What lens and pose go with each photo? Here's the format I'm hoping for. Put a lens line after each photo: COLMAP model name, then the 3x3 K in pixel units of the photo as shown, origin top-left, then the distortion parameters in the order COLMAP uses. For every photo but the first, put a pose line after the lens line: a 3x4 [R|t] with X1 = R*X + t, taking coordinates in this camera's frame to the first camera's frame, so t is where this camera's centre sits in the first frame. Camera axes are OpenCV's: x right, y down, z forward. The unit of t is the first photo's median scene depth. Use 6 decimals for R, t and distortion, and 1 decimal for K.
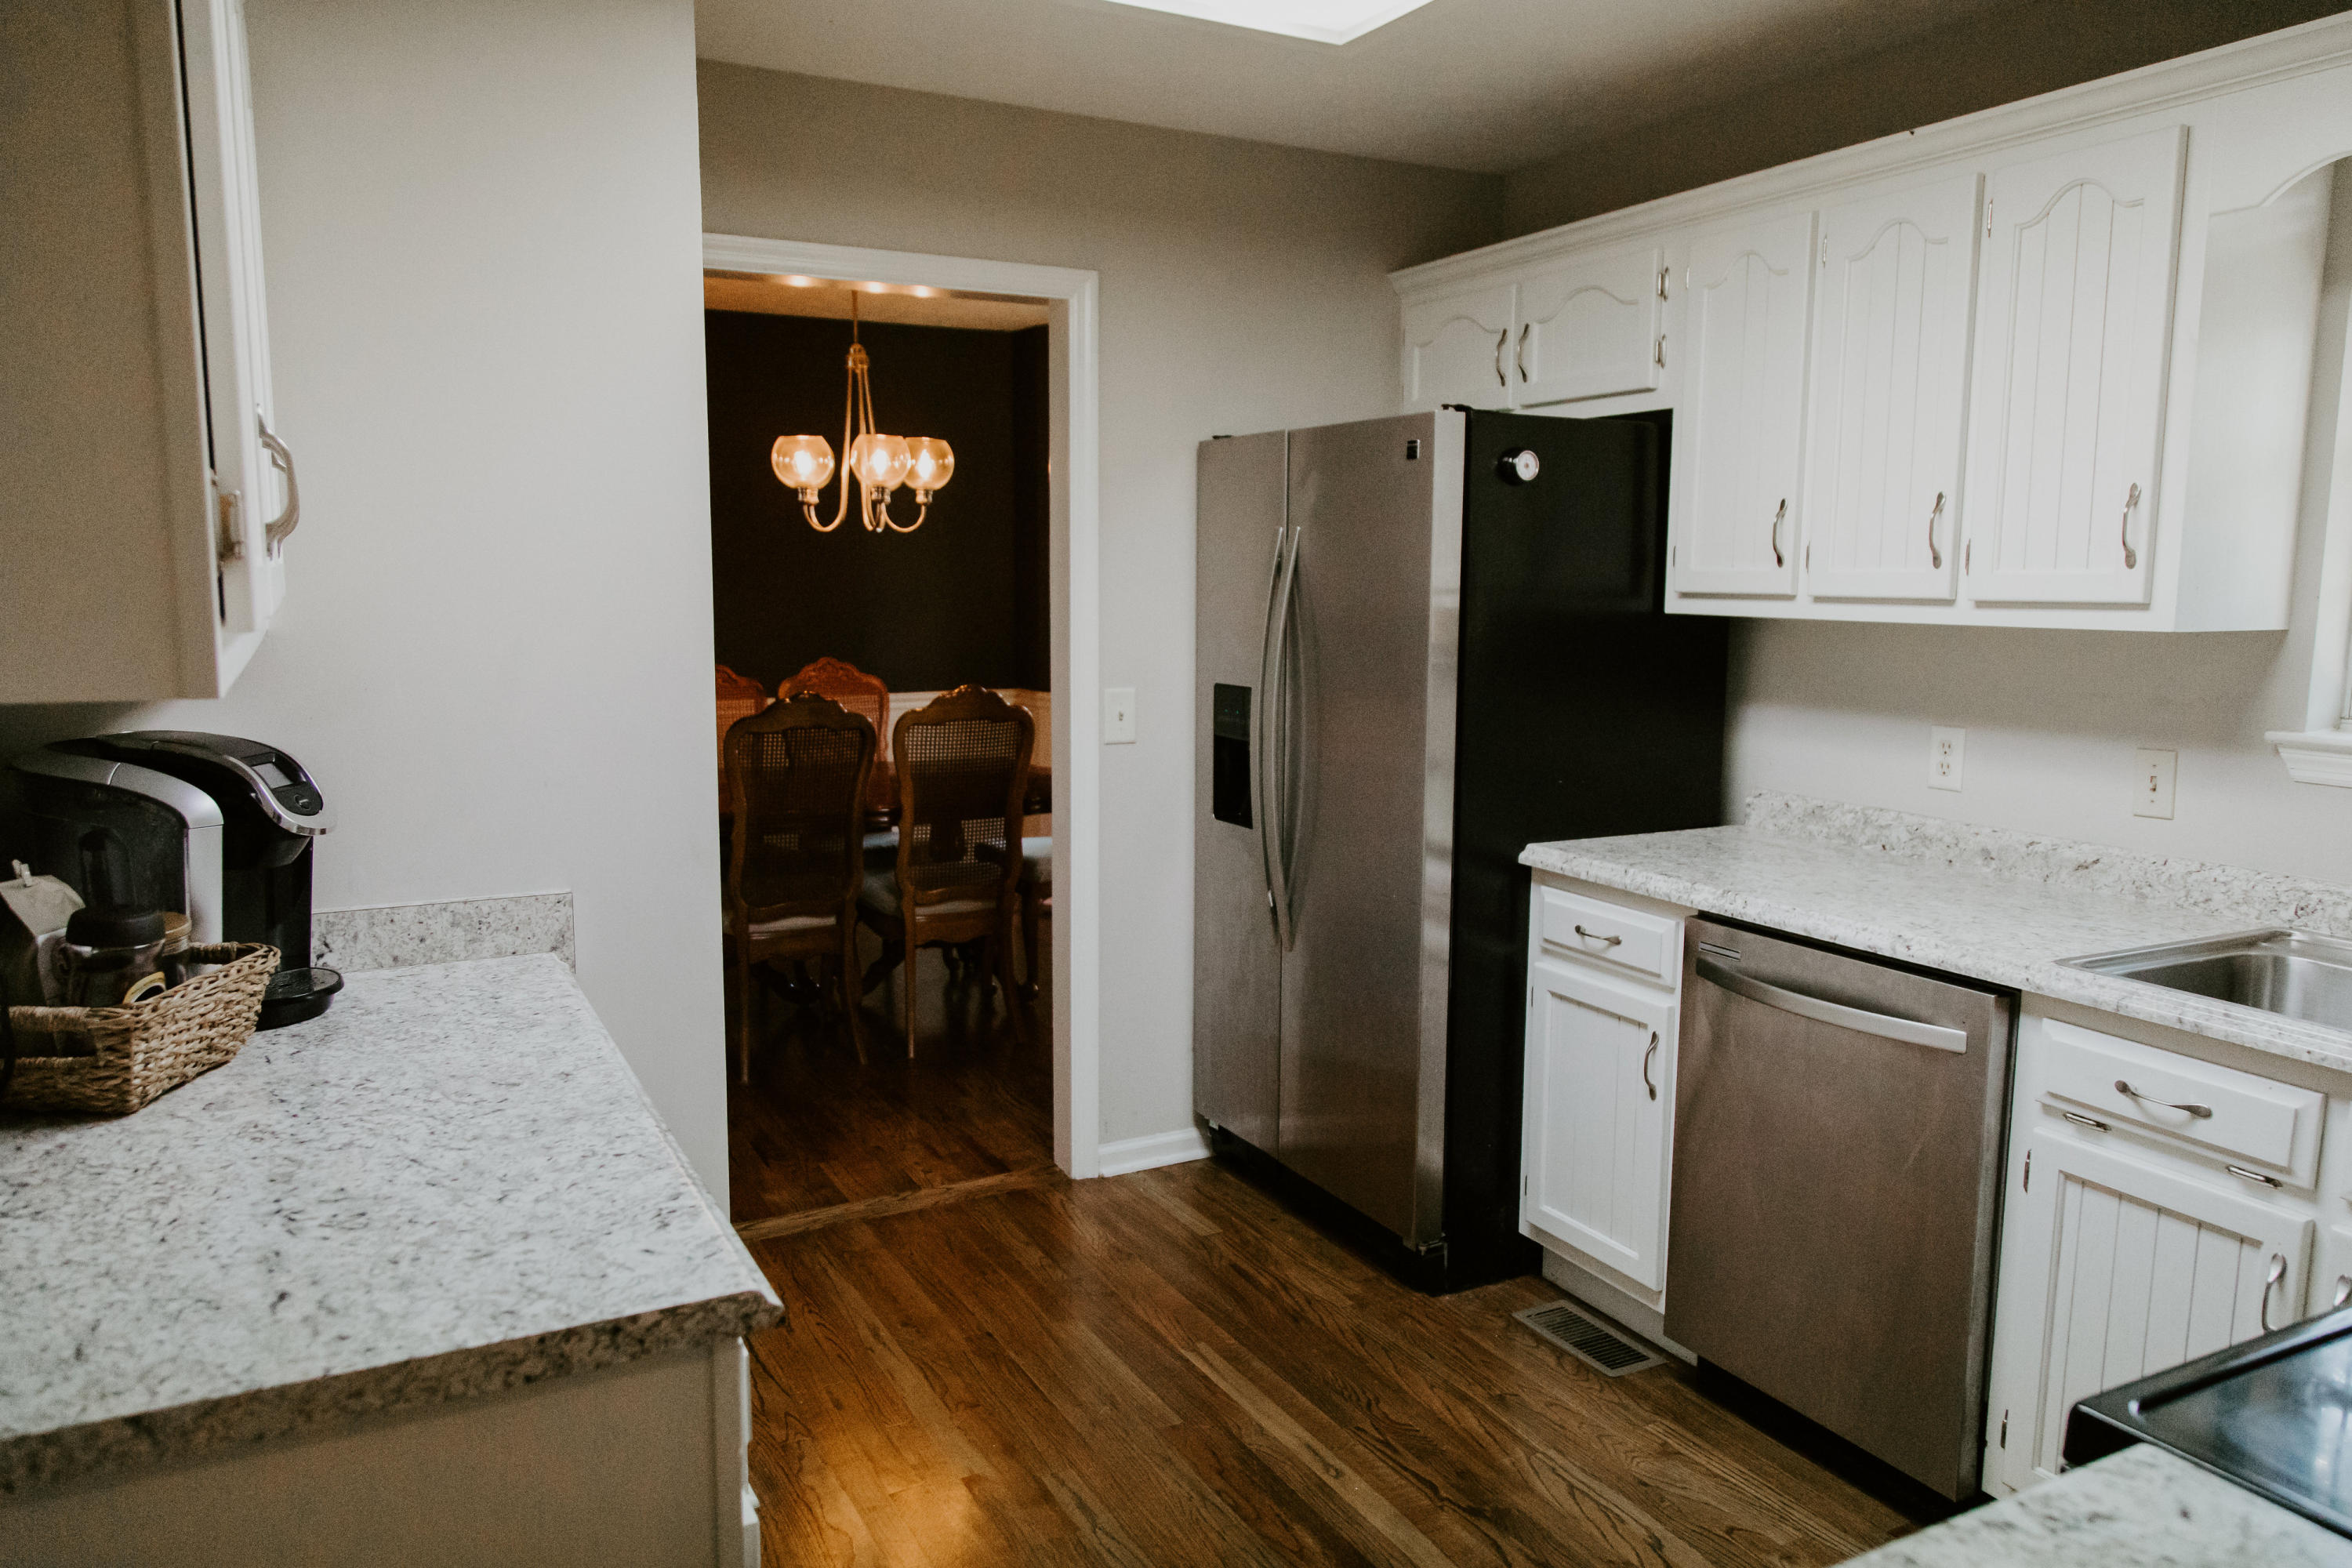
lens RADIAL K [[1626.2, 0, 1145.6], [0, 1626.2, 780.7], [0, 0, 1]] dist [0.002622, -0.004278]
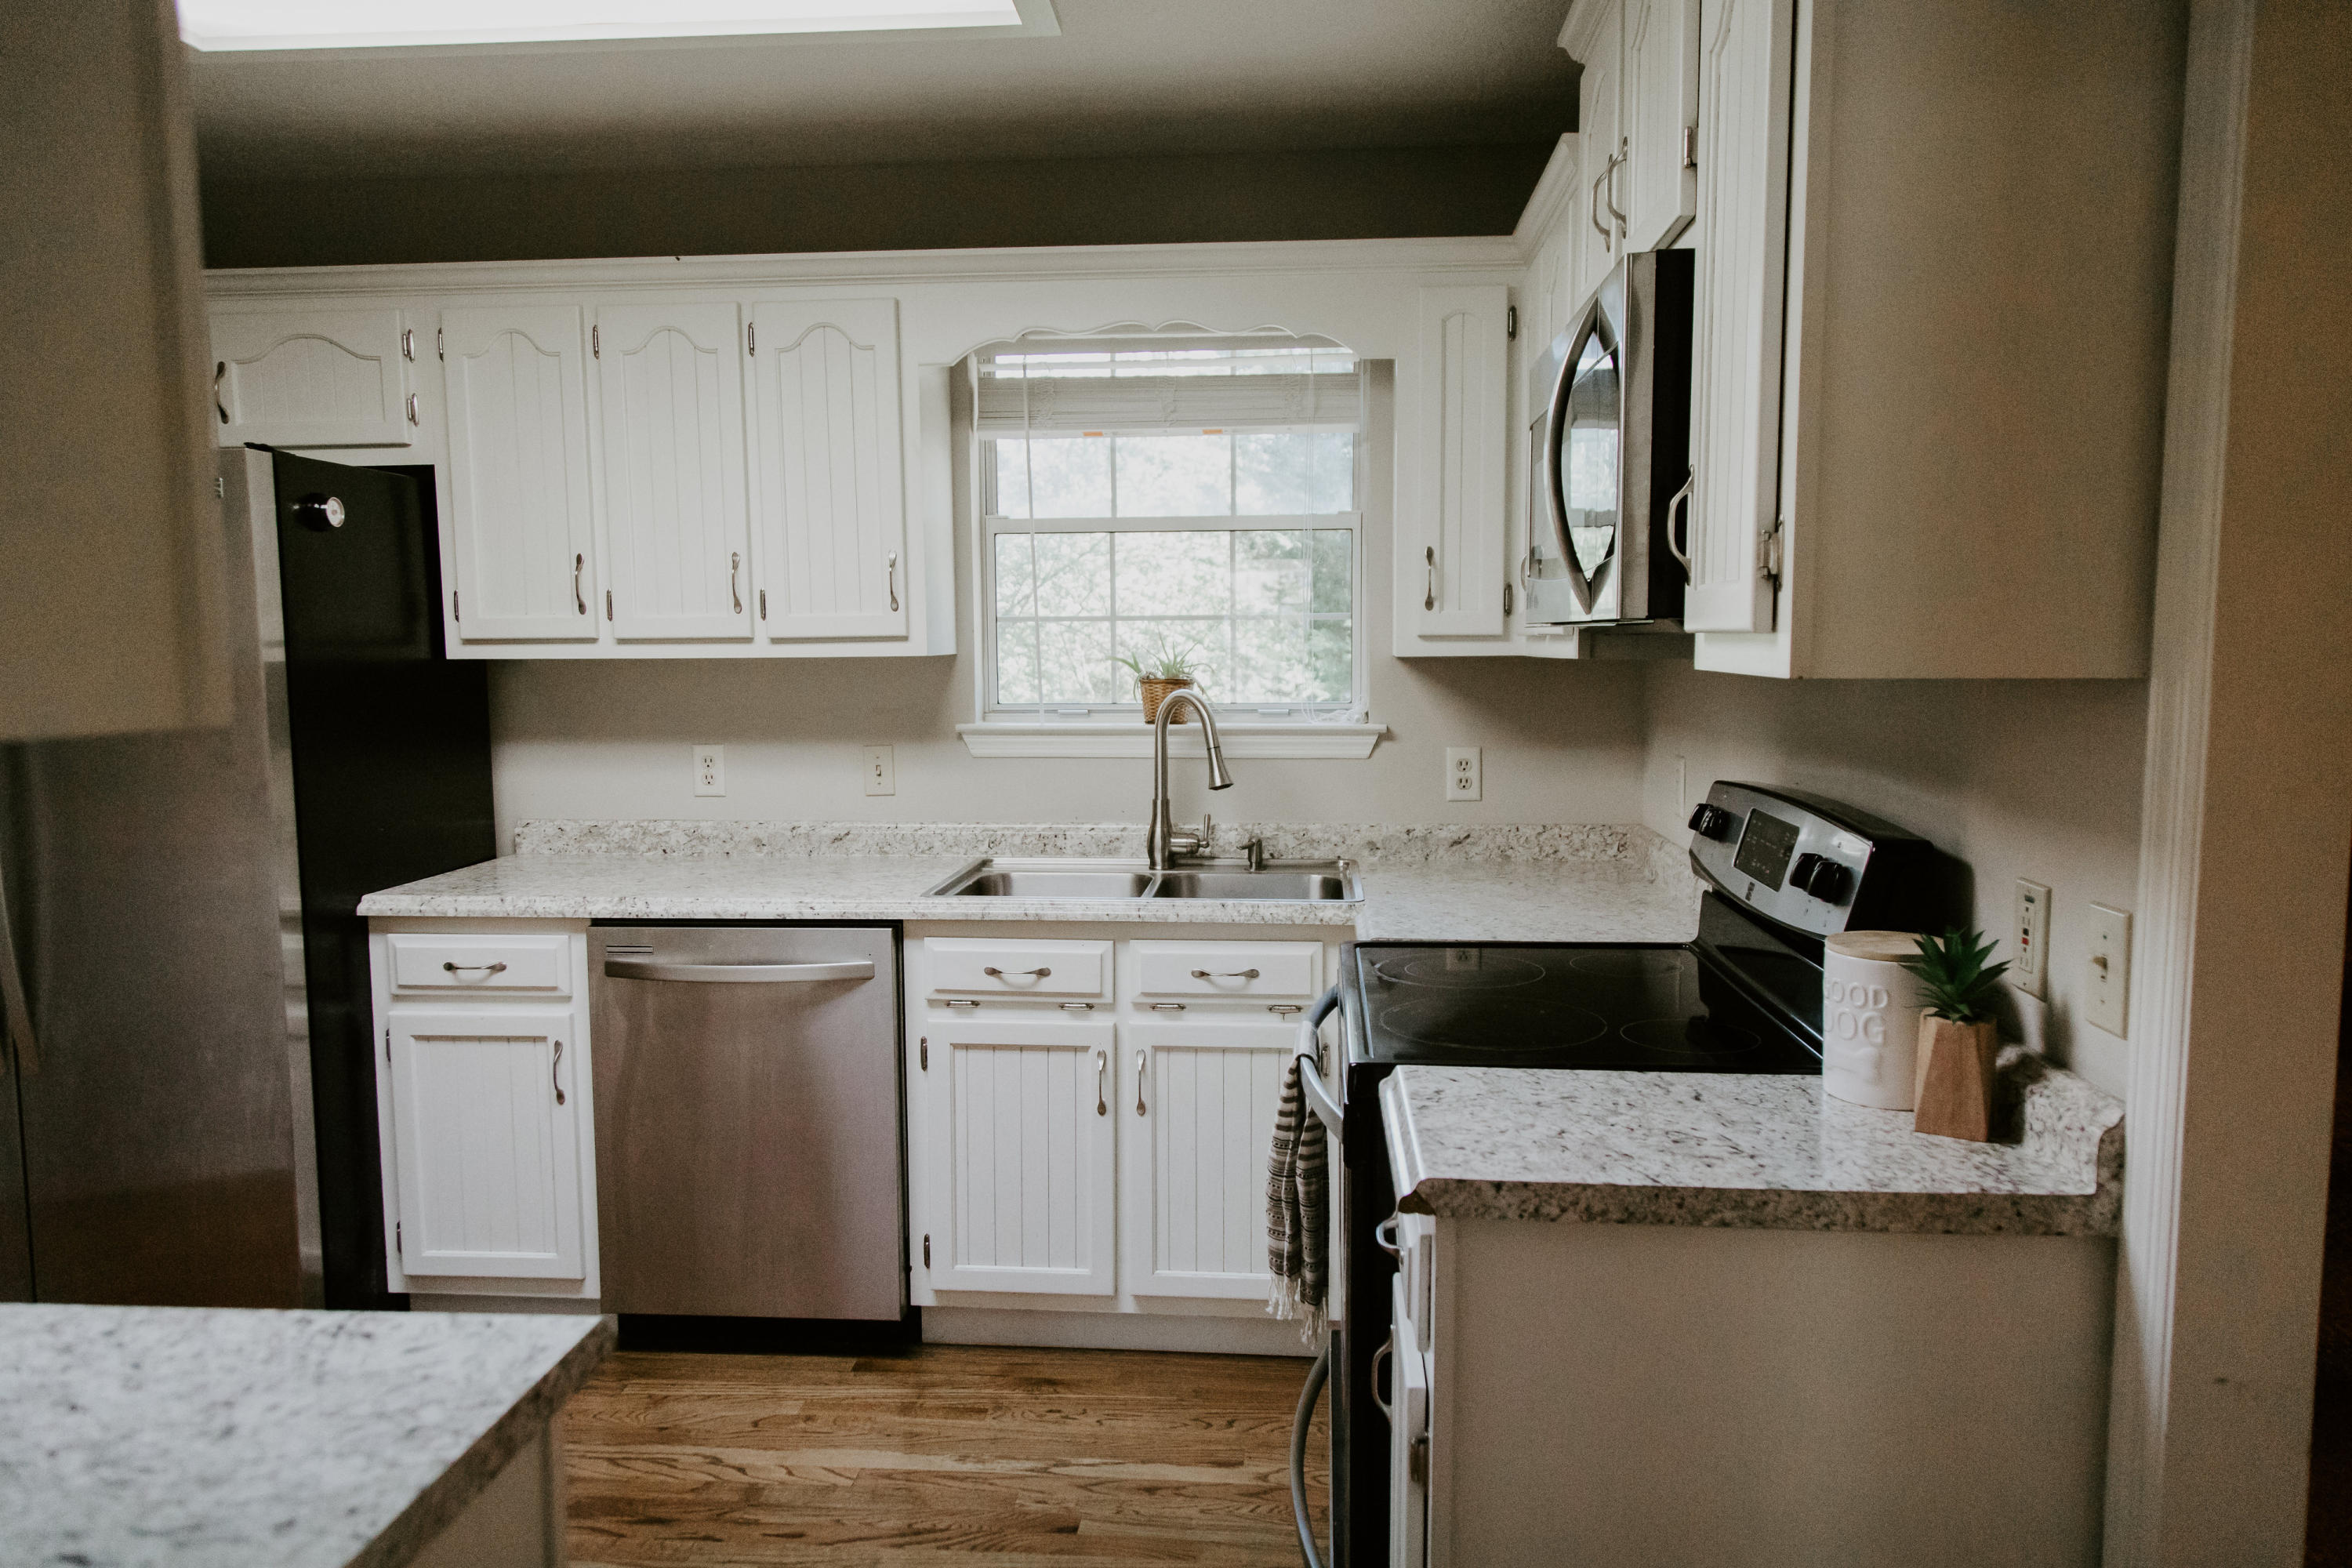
lens RADIAL K [[1626.2, 0, 1145.6], [0, 1626.2, 780.7], [0, 0, 1]] dist [0.002622, -0.004278]
pose [[0.535546, -0.085589, 0.840158, -0.378384], [0.120211, 0.992447, 0.024477, 0.003513], [-0.835907, 0.087887, 0.541789, 0.073551]]
